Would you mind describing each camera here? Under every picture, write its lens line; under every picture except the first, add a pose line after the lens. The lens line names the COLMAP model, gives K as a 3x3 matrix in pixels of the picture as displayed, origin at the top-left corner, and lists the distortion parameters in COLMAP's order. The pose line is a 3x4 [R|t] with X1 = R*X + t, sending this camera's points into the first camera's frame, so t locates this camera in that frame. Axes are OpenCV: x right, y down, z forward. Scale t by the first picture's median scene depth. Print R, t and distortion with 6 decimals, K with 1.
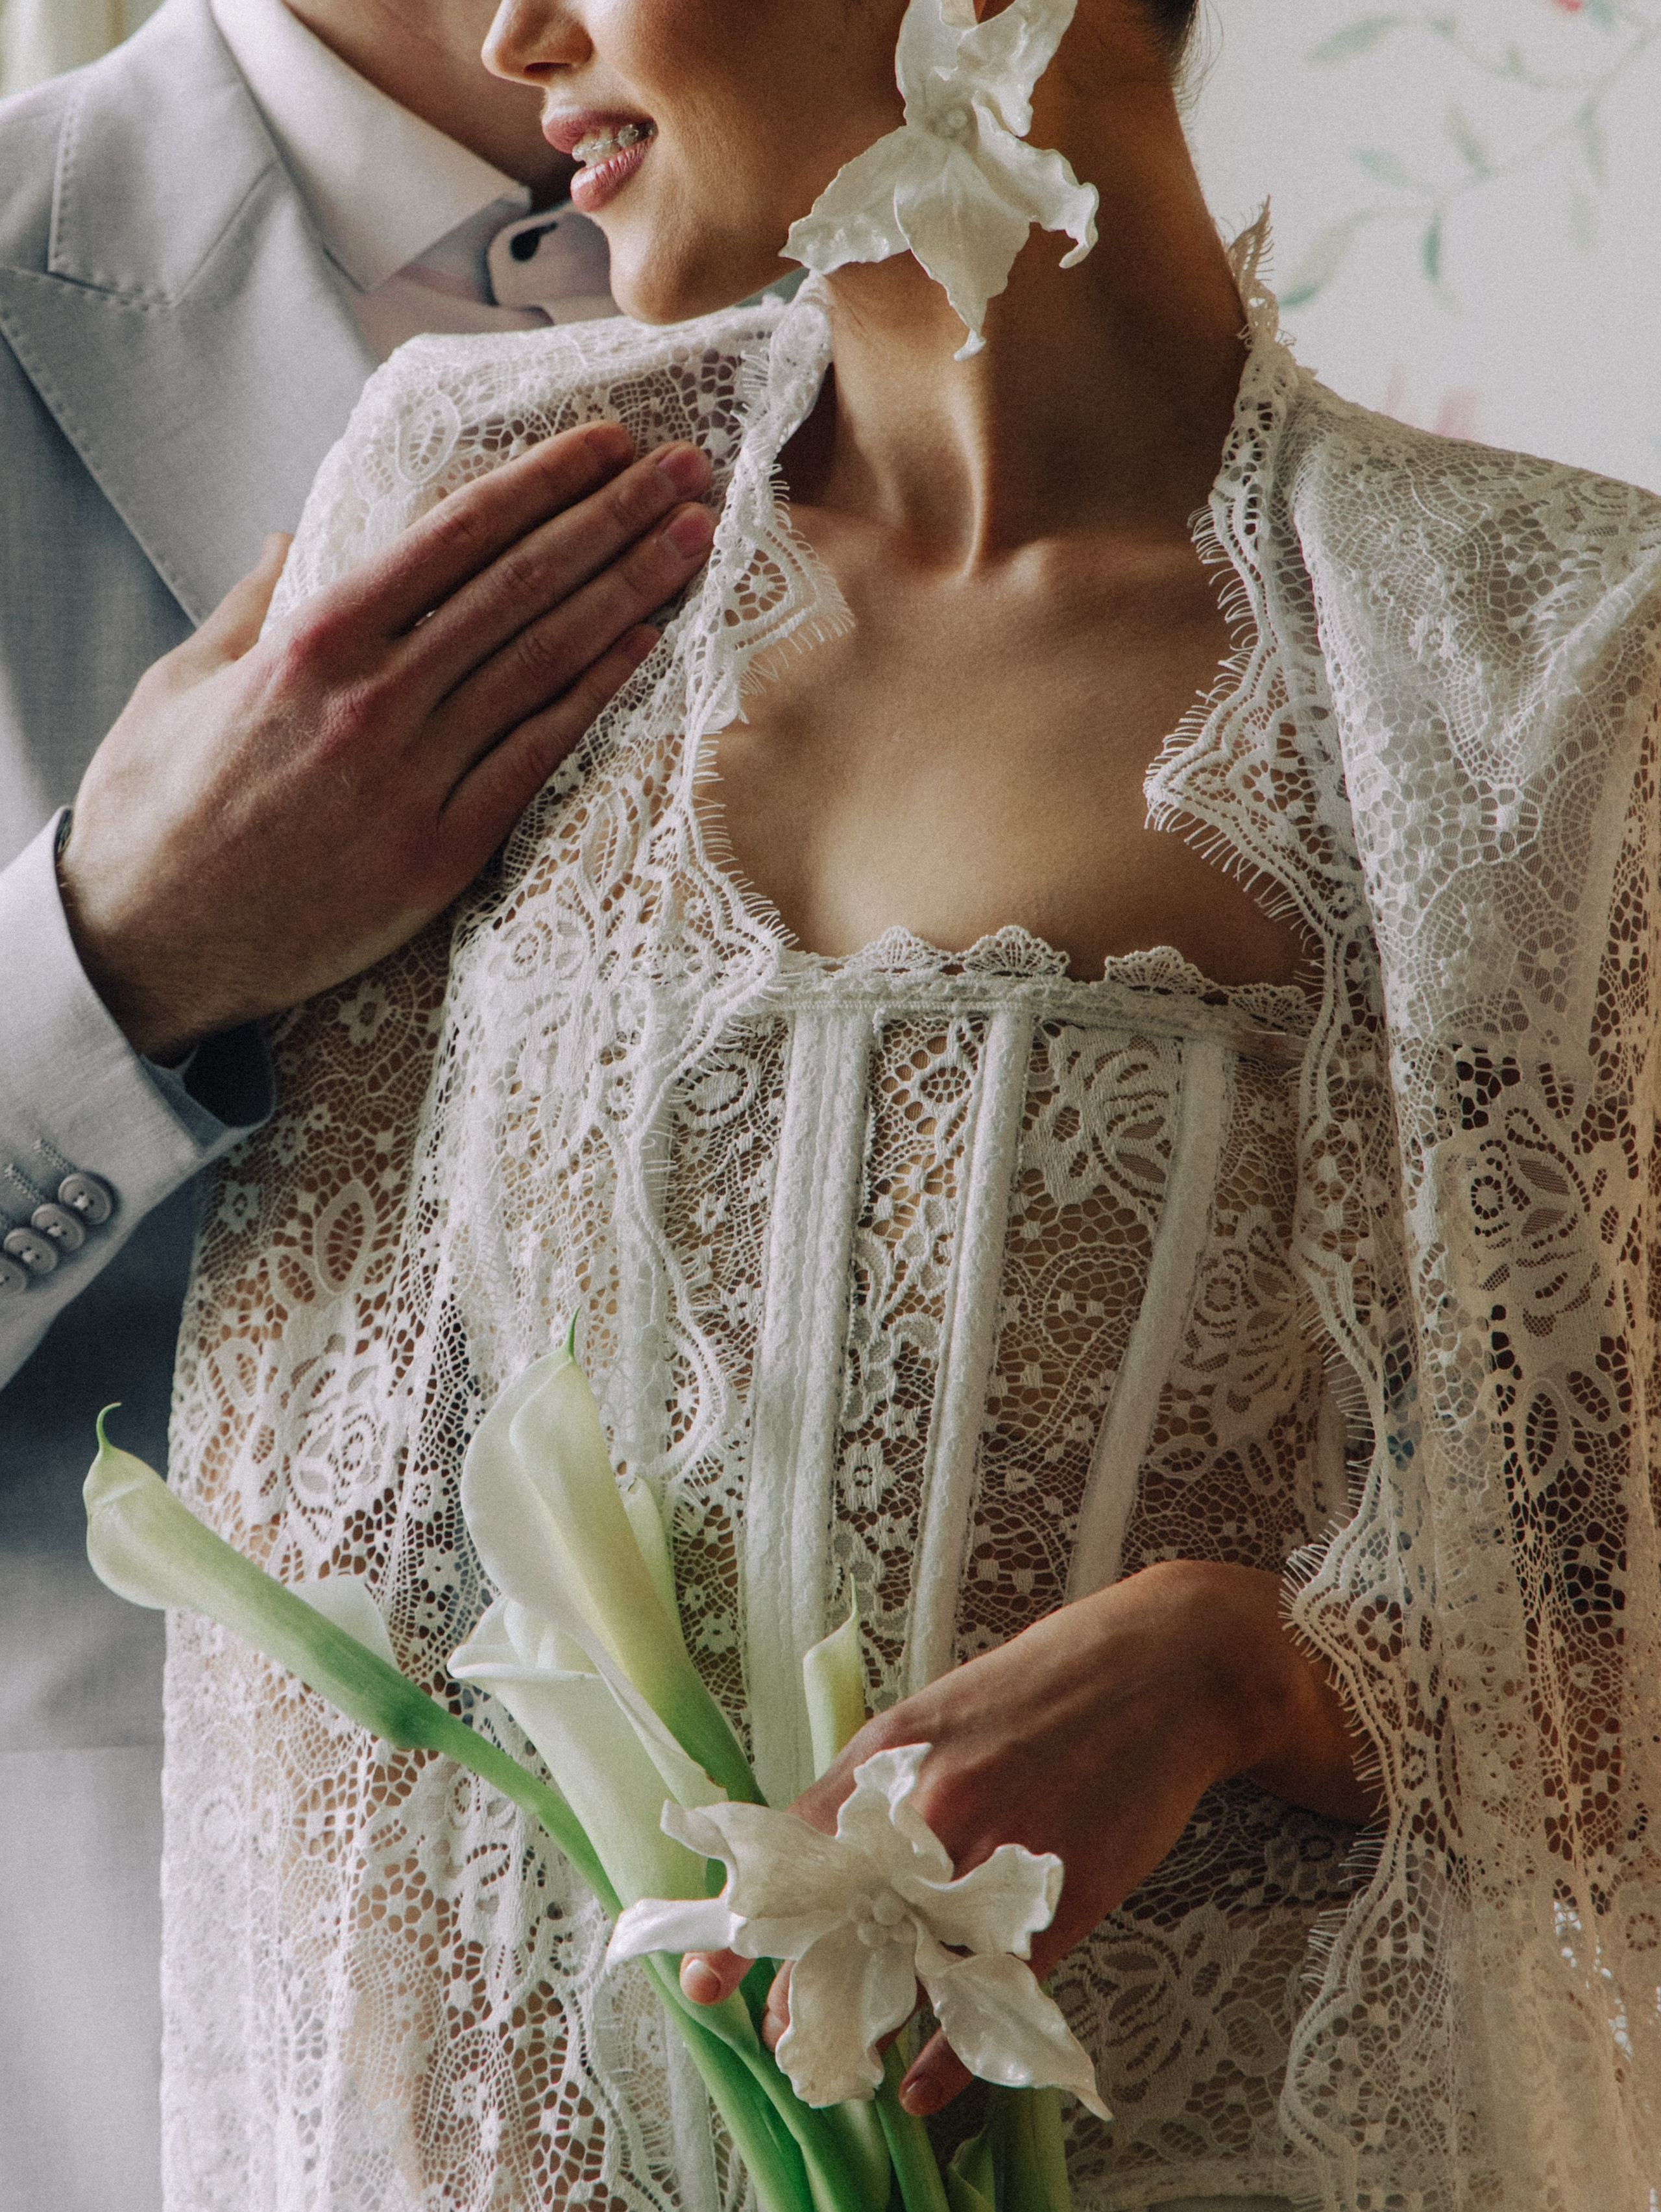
lens RADIAL K [[6446.2, 0, 830.5], [0, 6446.2, 1106.0], [0, 0, 1]] dist [0.239849, 32.100406]
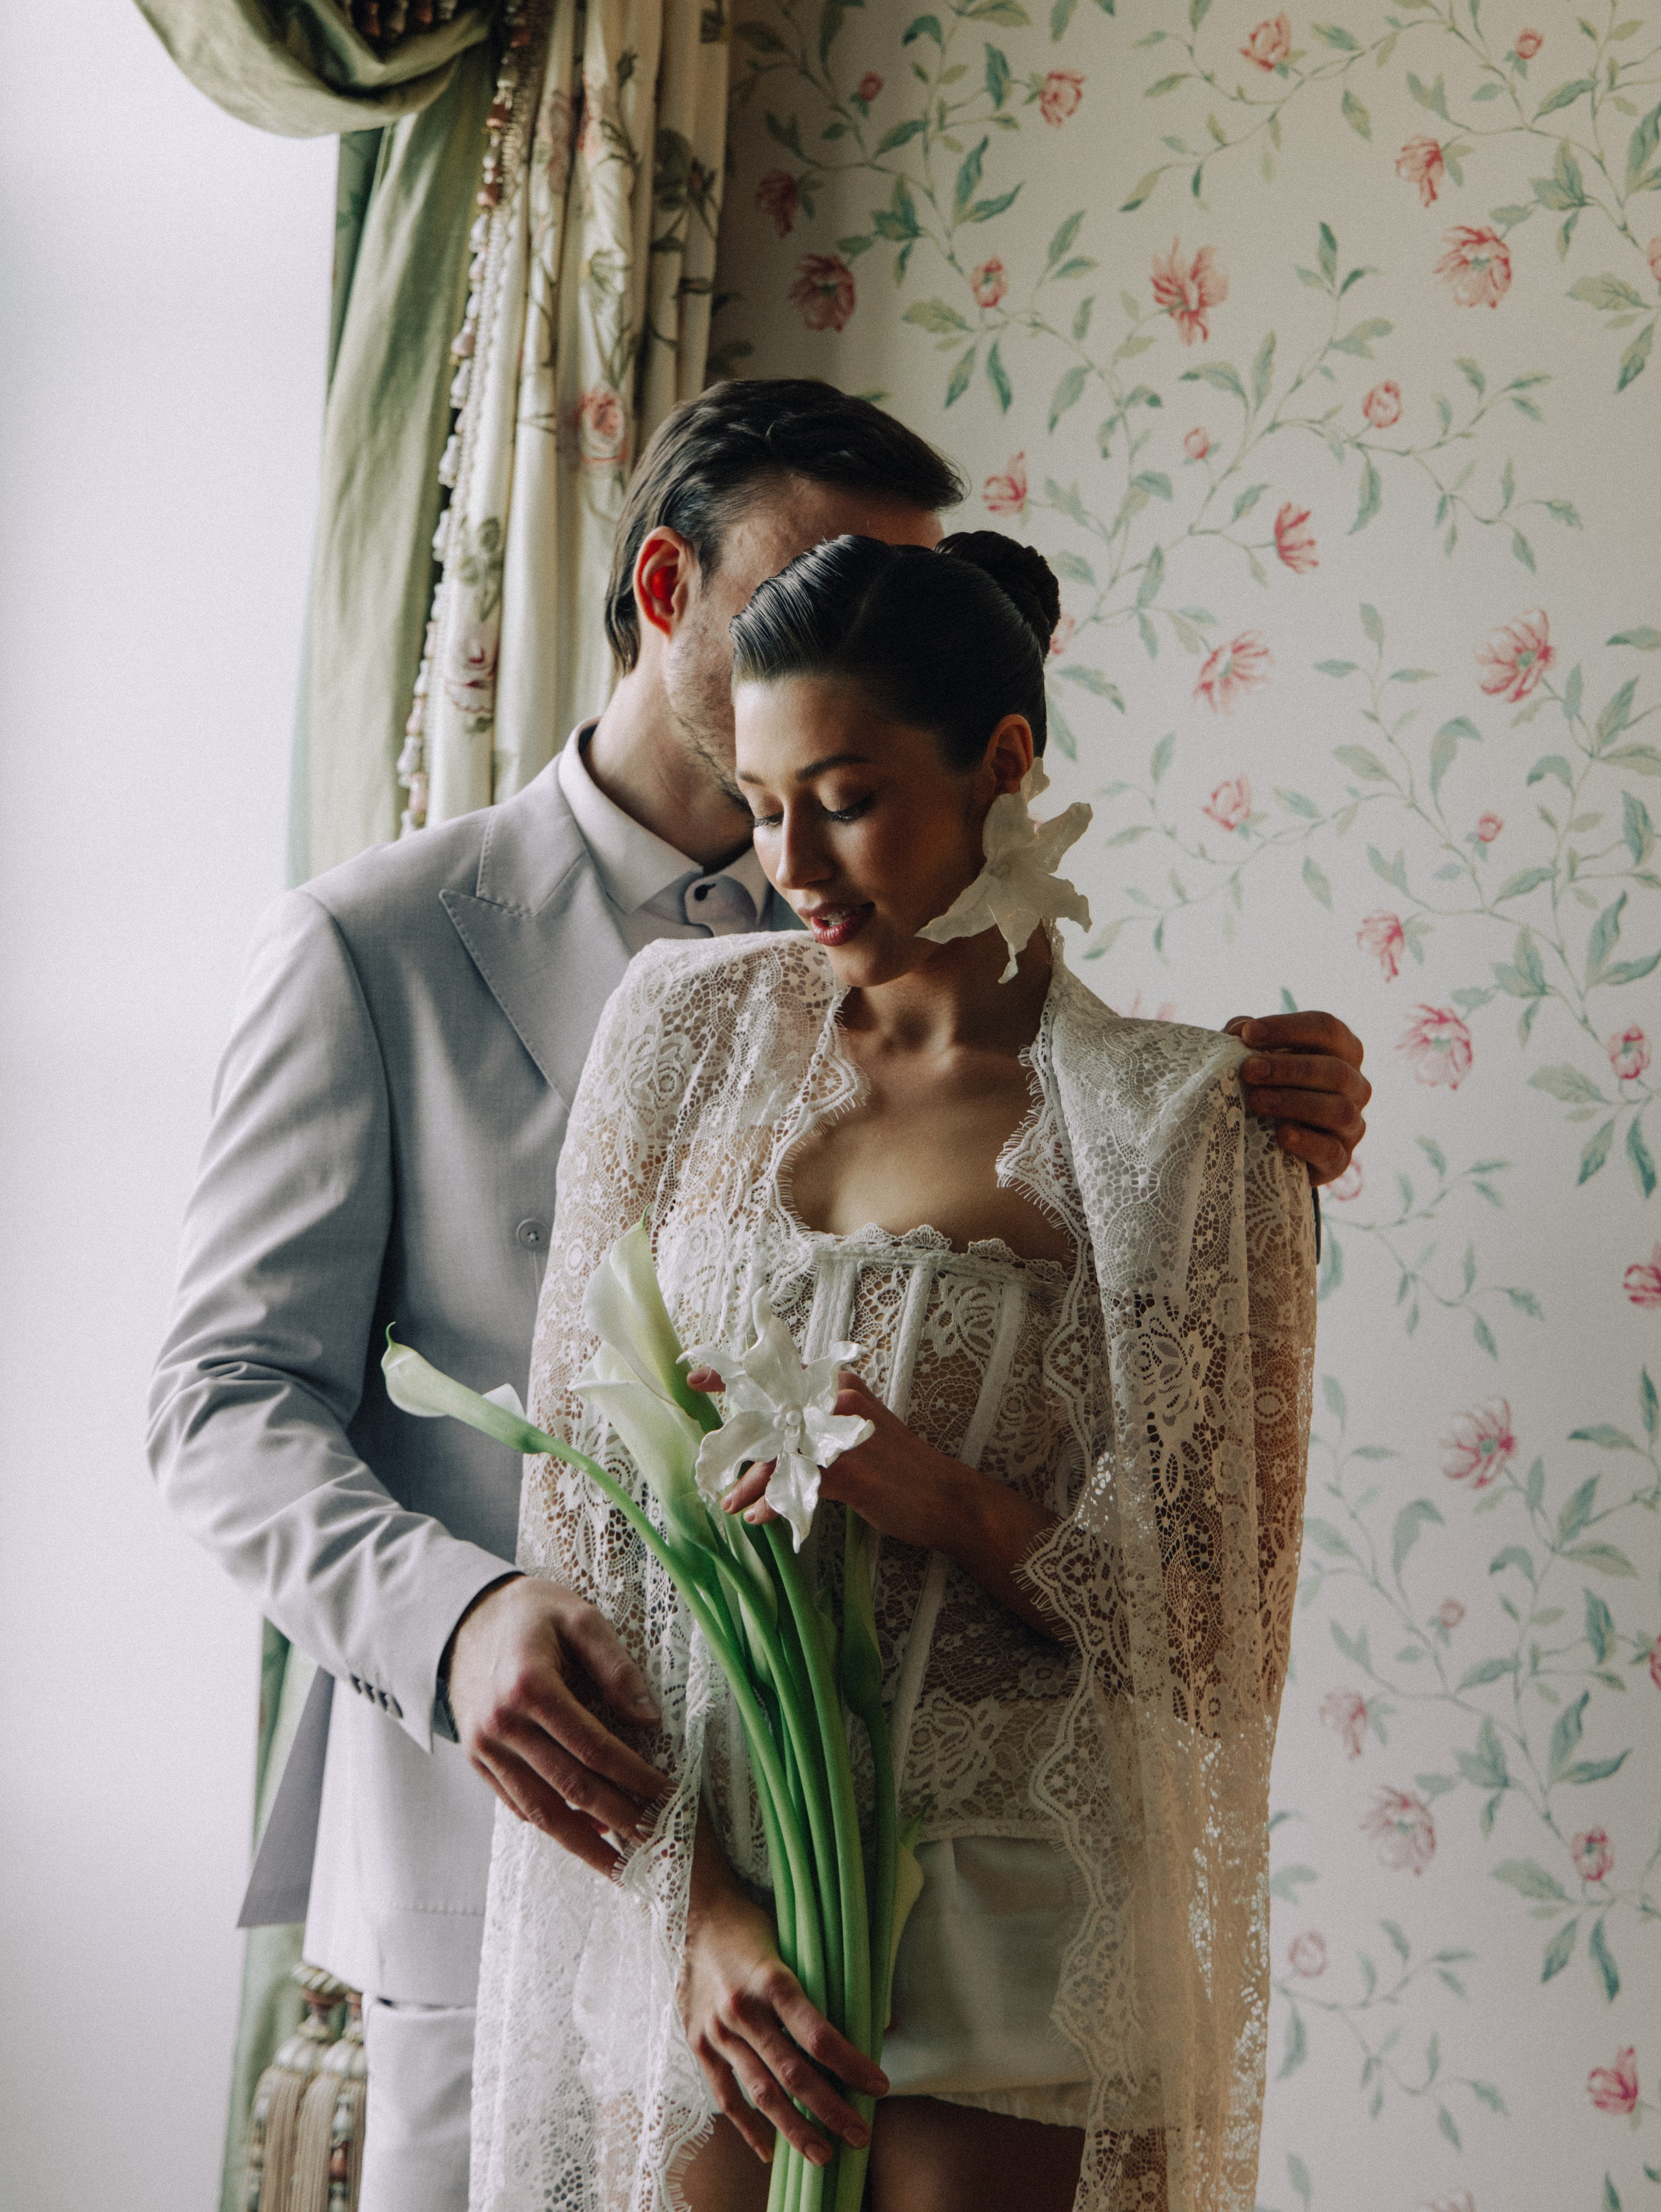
lens RADIAL K [[4463.4, 0, 830.5], [0, 4463.4, 1106.0], [0, 0, 1]] dist [4.348770, 0.009311]
pose [[0.997636, 0.068571, -0.004584, 0.000916], [-0.068712, 0.993974, -0.085406, 0.062232], [-0.001300, 0.085519, 0.996336, -0.482295]]
